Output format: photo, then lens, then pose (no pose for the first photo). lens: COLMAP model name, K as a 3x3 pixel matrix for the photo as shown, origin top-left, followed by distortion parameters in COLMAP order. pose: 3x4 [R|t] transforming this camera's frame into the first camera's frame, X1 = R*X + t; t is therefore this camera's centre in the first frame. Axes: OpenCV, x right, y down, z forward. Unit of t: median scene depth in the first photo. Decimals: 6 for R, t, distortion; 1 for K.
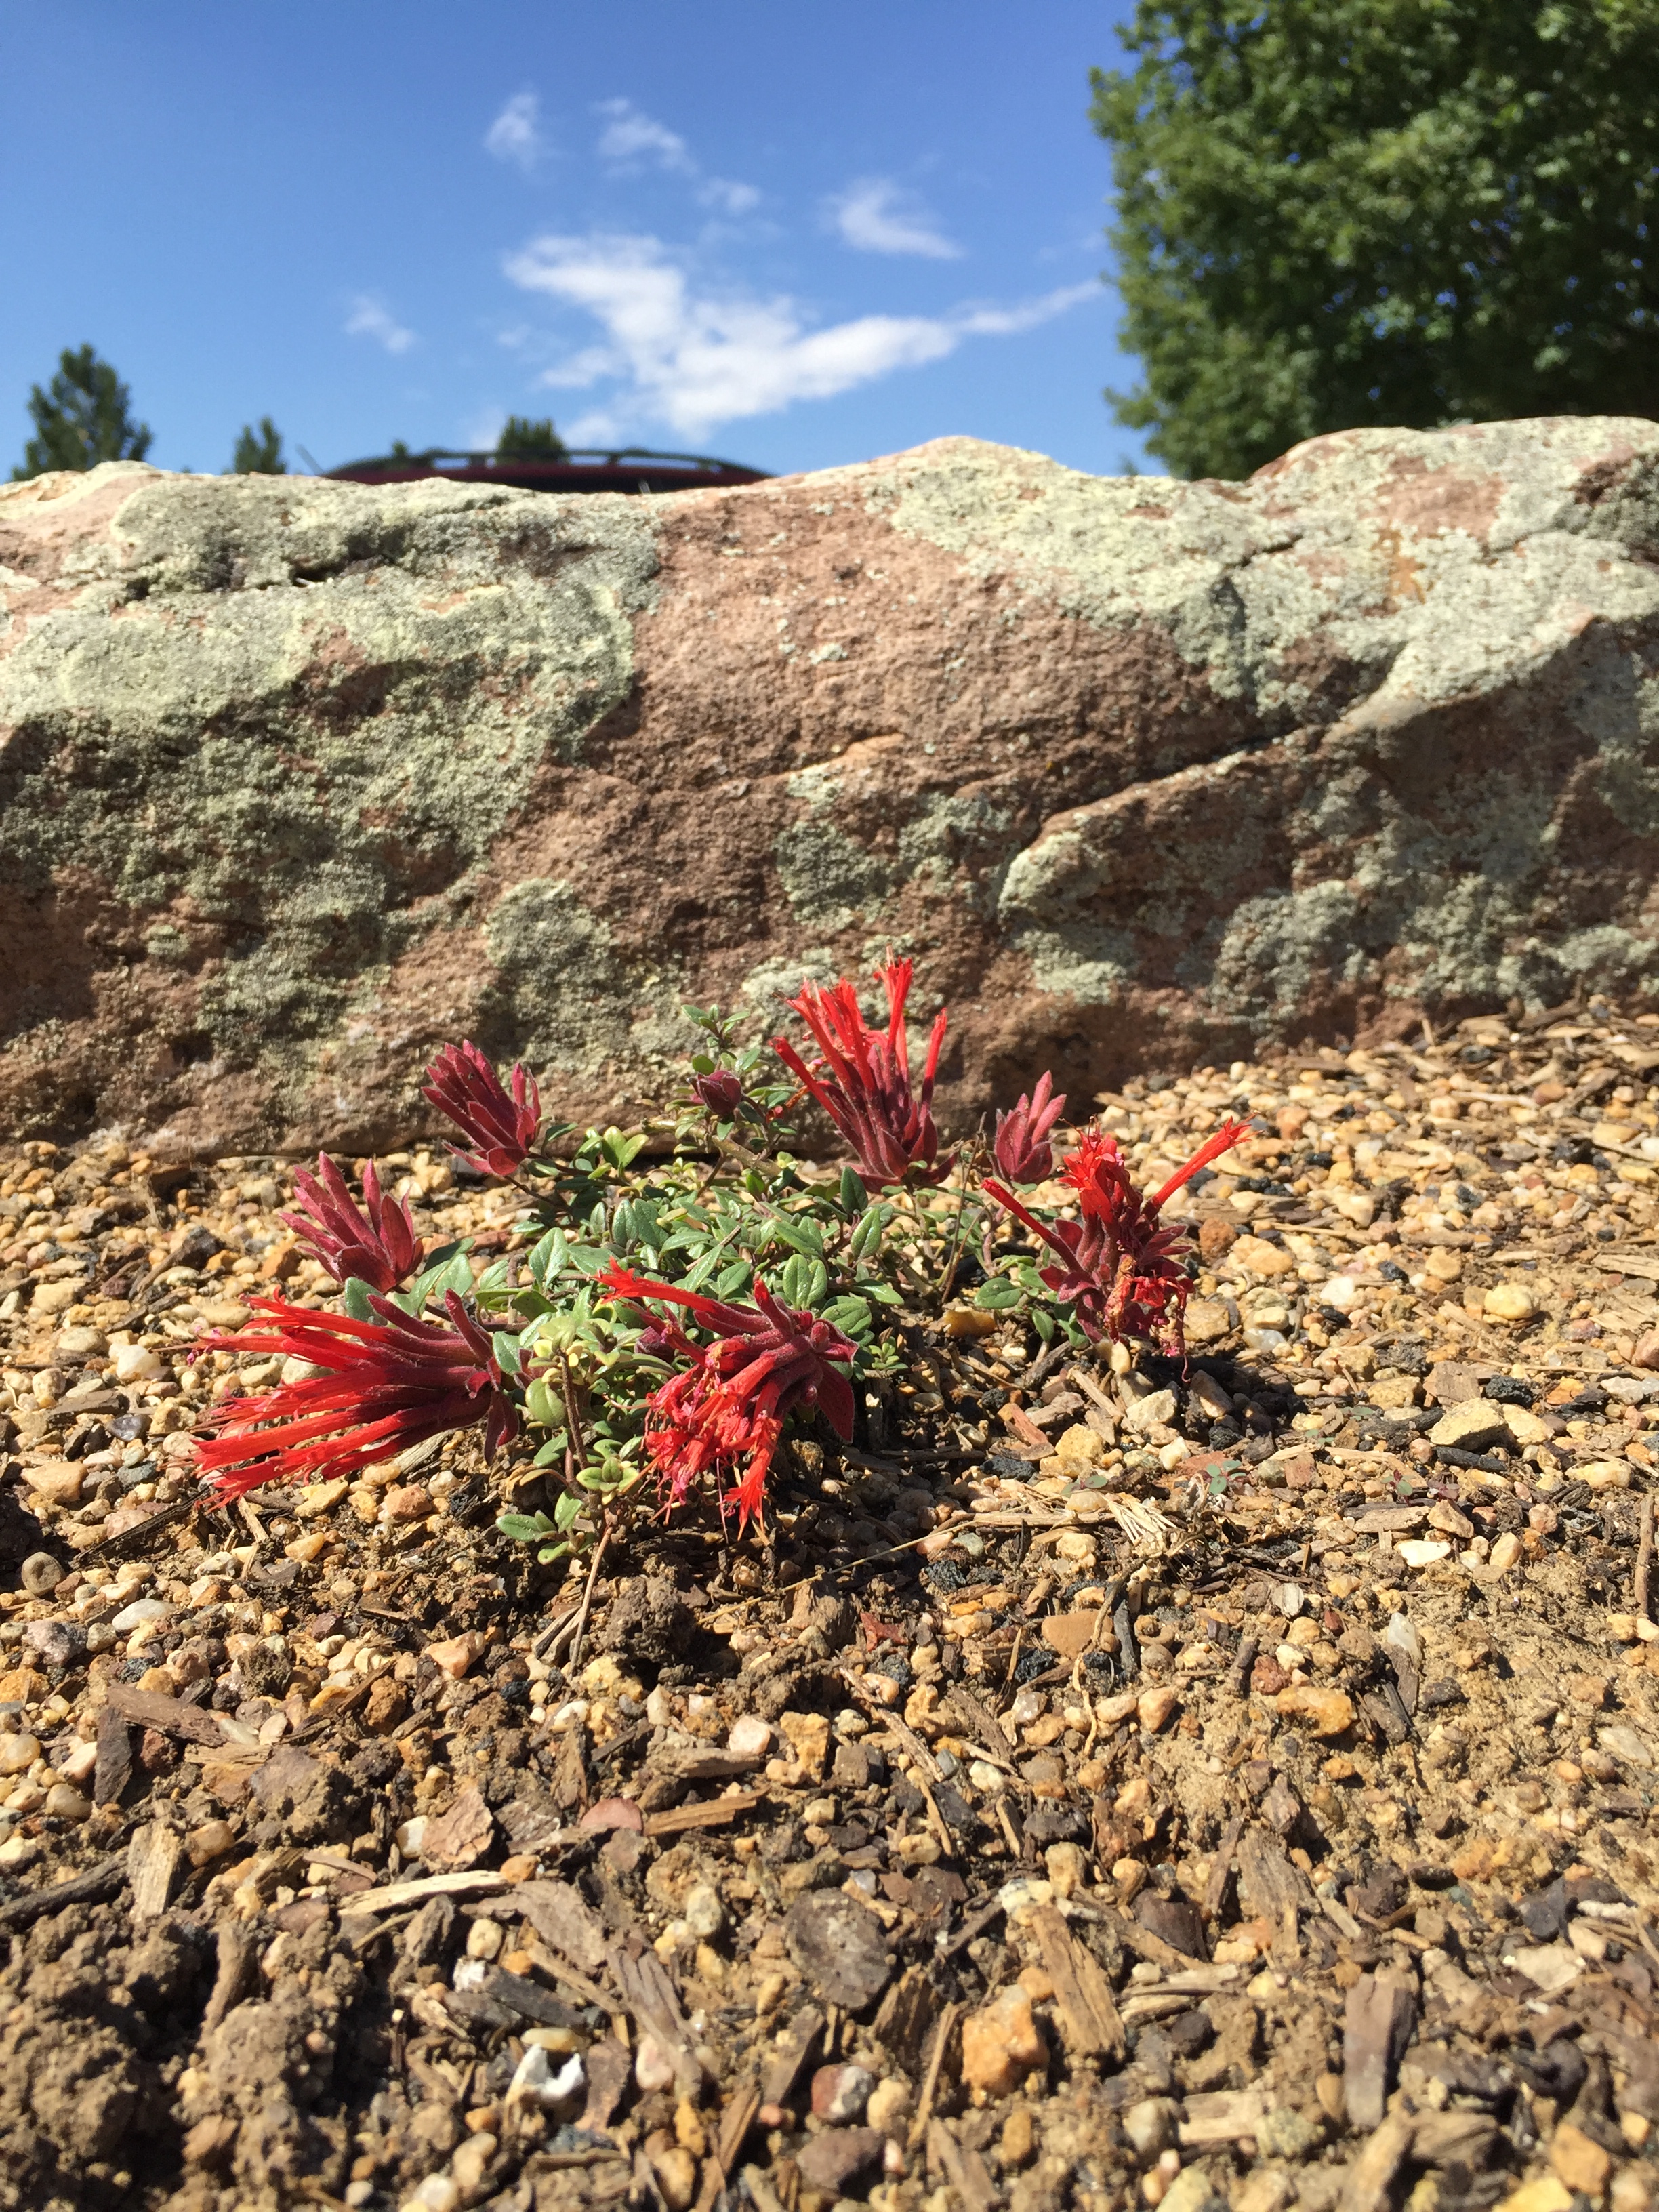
lens RADIAL K [[1858.0, 0, 828.3], [0, 1858.0, 1106.8], [0, 0, 1]] dist [0.007099, 0.000563]
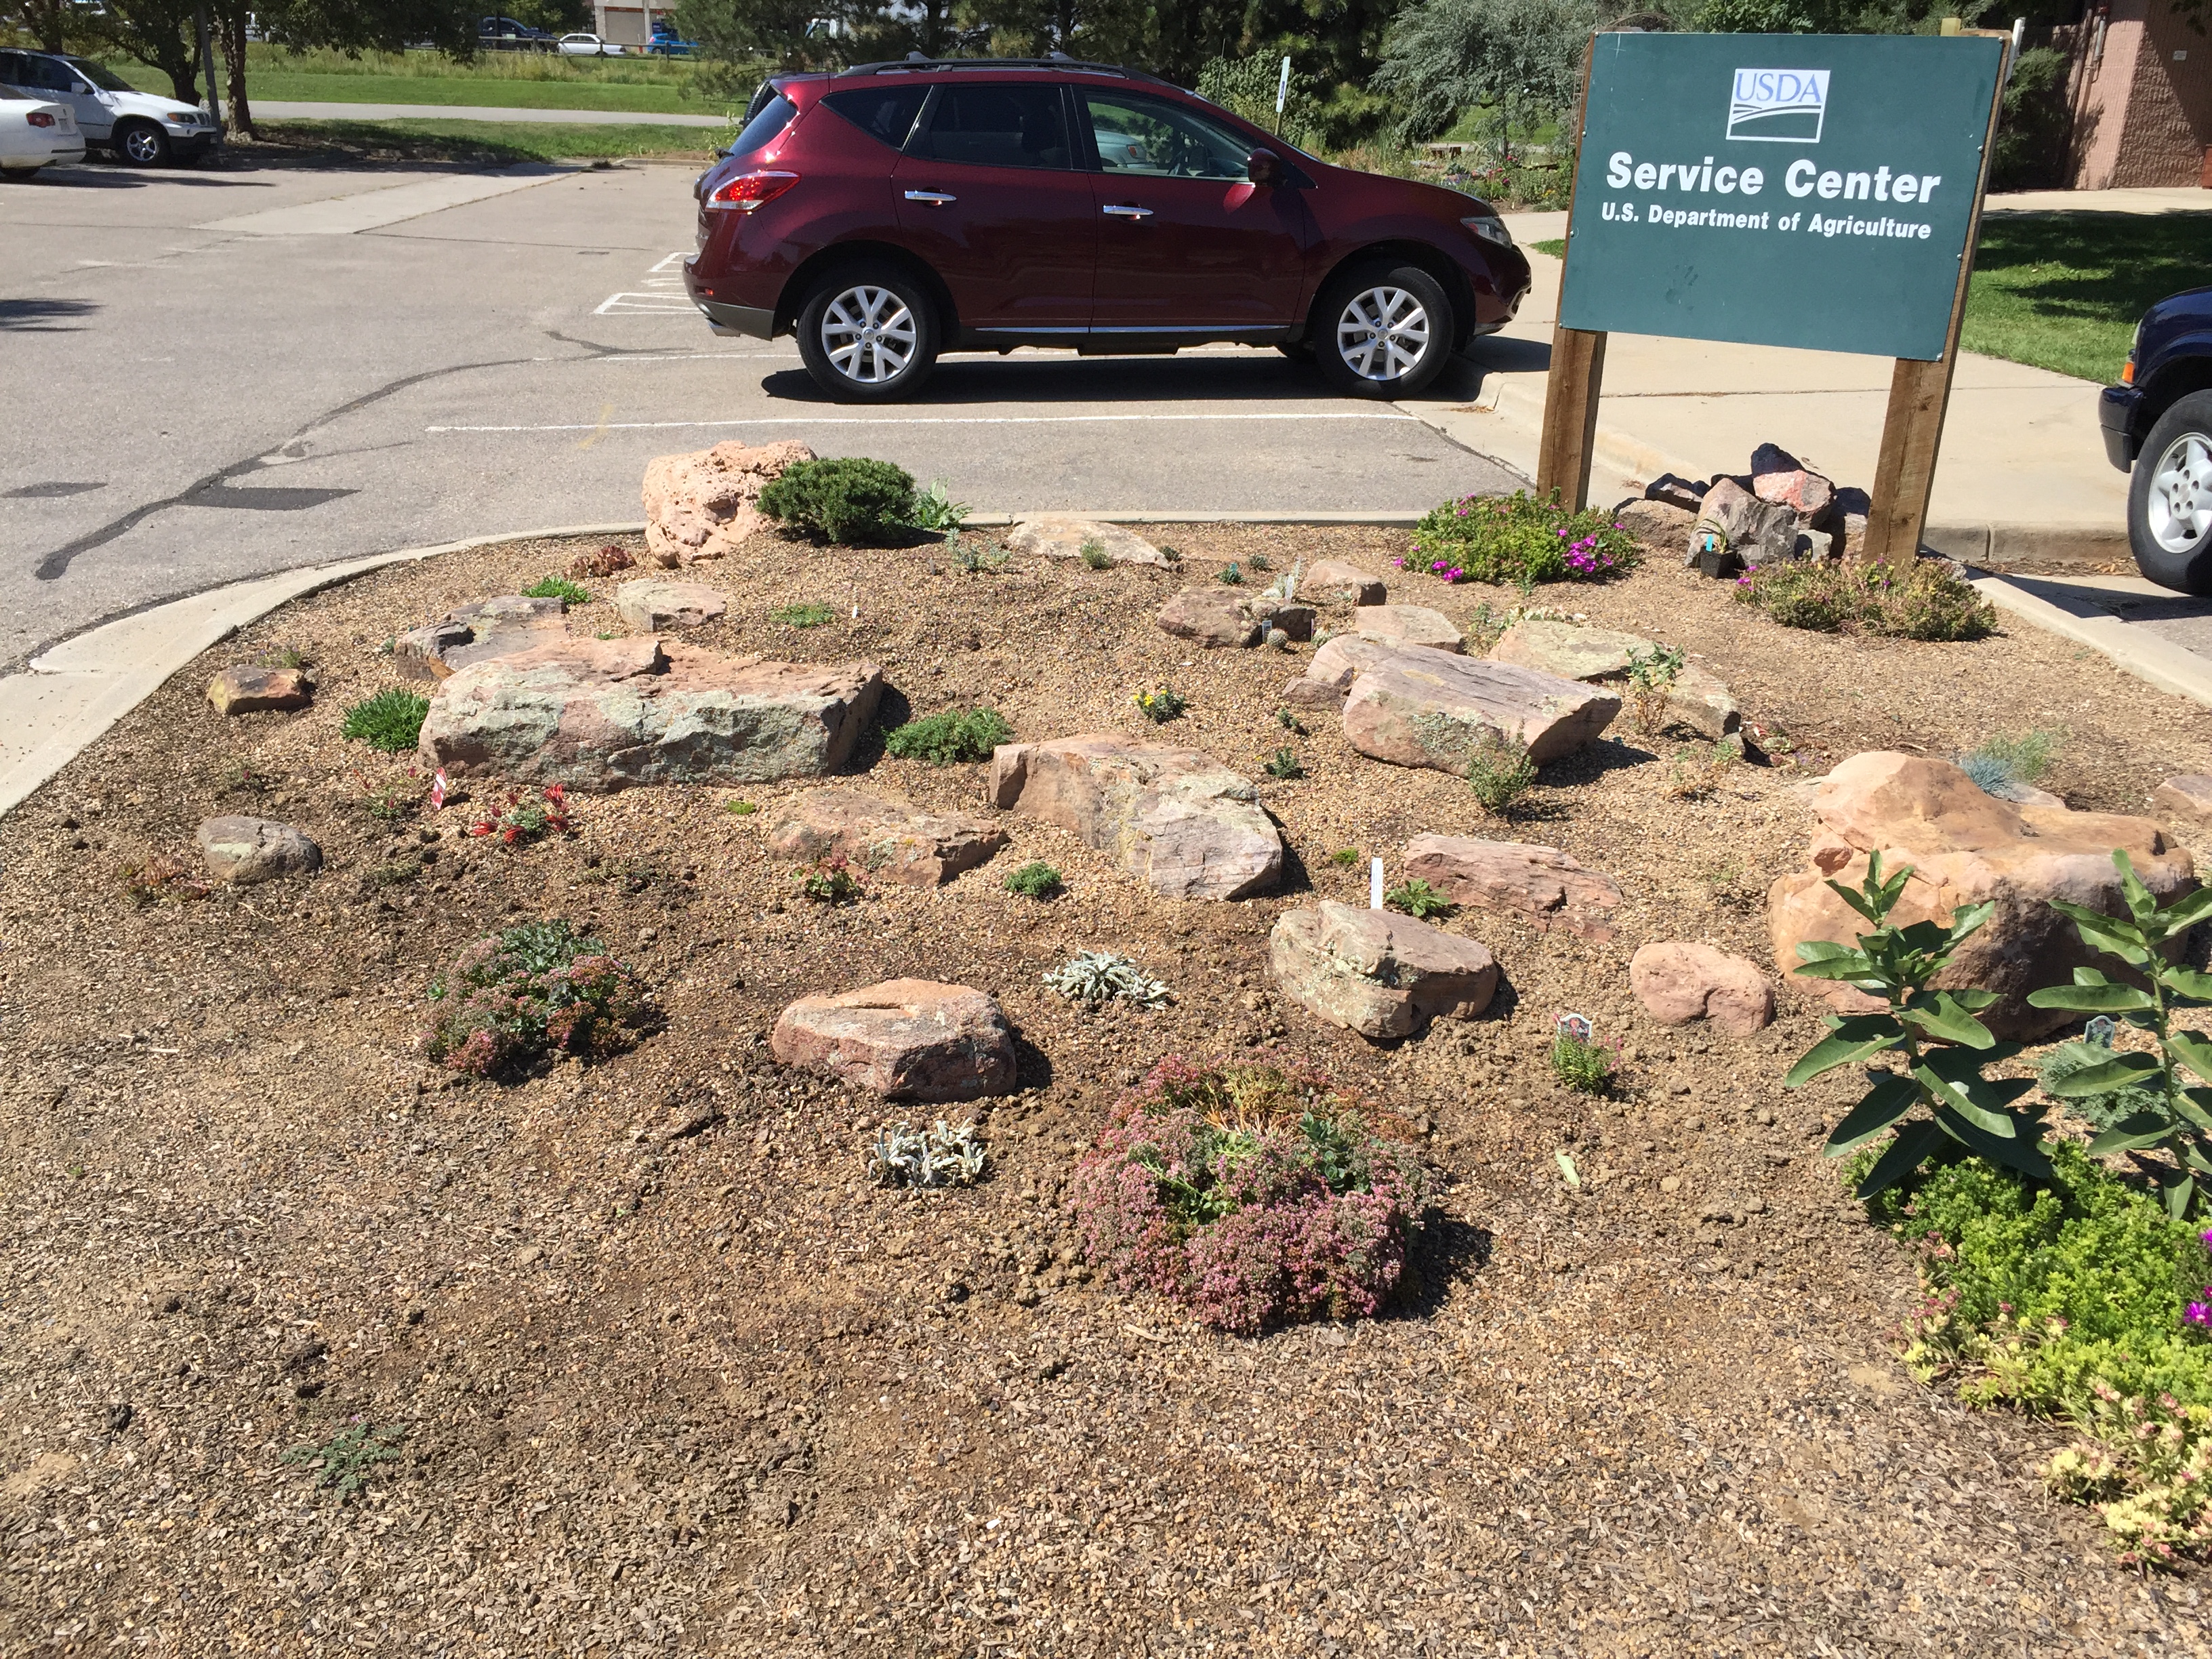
lens RADIAL K [[1858.0, 0, 1105.6], [0, 1858.0, 829.3], [0, 0, 1]] dist [0.007099, 0.000563]
pose [[0.978821, 0.138951, -0.150341, 3.134057], [-0.102129, 0.967902, 0.229643, -1.728580], [0.177425, -0.209425, 0.961593, -5.692427]]
